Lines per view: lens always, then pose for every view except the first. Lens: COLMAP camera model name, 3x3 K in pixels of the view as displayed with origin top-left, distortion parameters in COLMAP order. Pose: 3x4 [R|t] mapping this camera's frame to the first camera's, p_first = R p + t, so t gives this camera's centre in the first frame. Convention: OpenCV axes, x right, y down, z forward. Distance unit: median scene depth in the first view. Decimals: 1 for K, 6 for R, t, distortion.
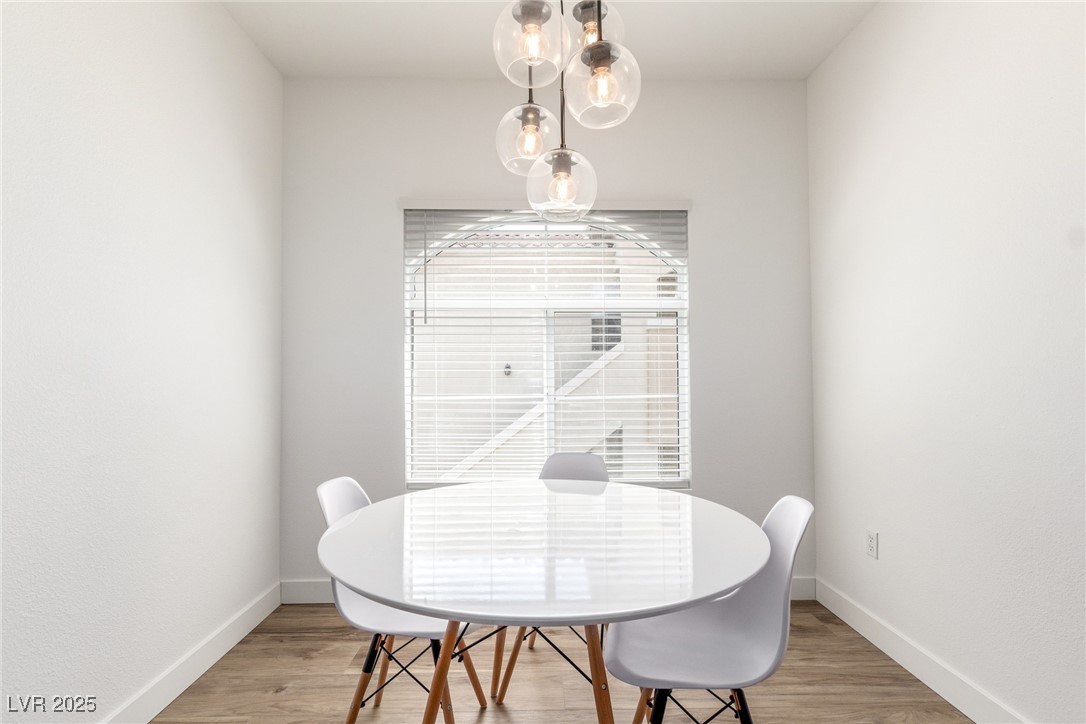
lens RADIAL K [[499.5, 0, 538.1], [0, 499.5, 361.4], [0, 0, 1]] dist [0.003261, -0.000345]
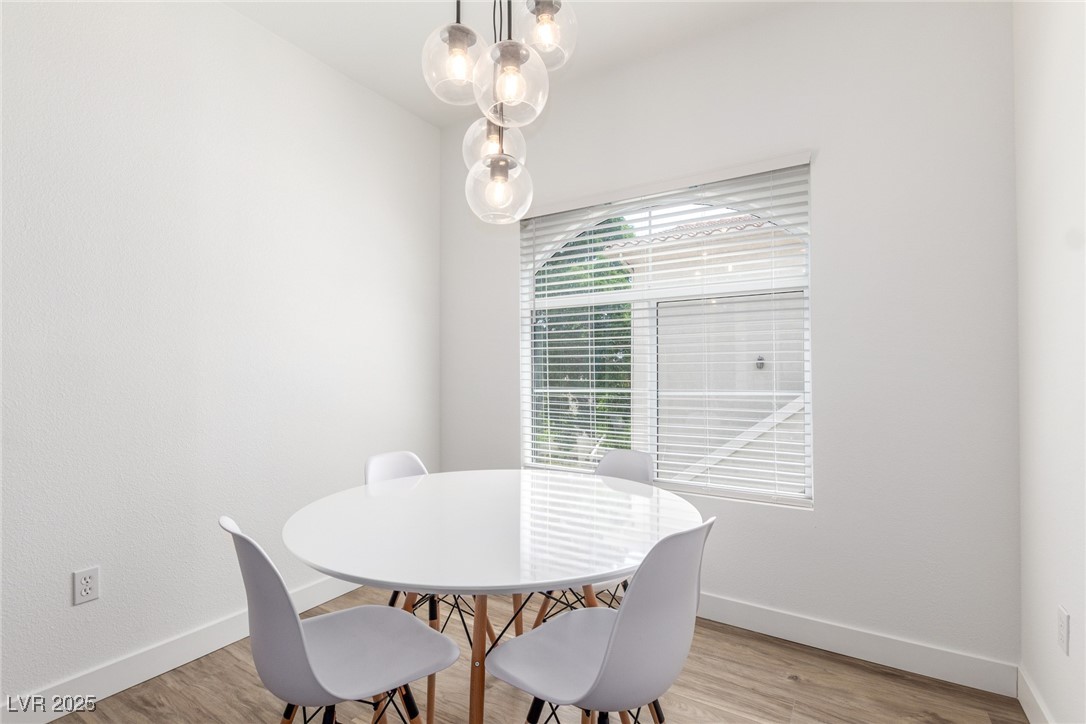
lens RADIAL K [[499.5, 0, 534.5], [0, 499.5, 367.6], [0, 0, 1]] dist [0.003261, -0.000345]
pose [[0.833964, -0.000792, -0.551819, 0.373517], [0.015702, 0.999628, 0.022295, 0.000469], [0.551596, -0.027258, 0.833666, 0.078771]]
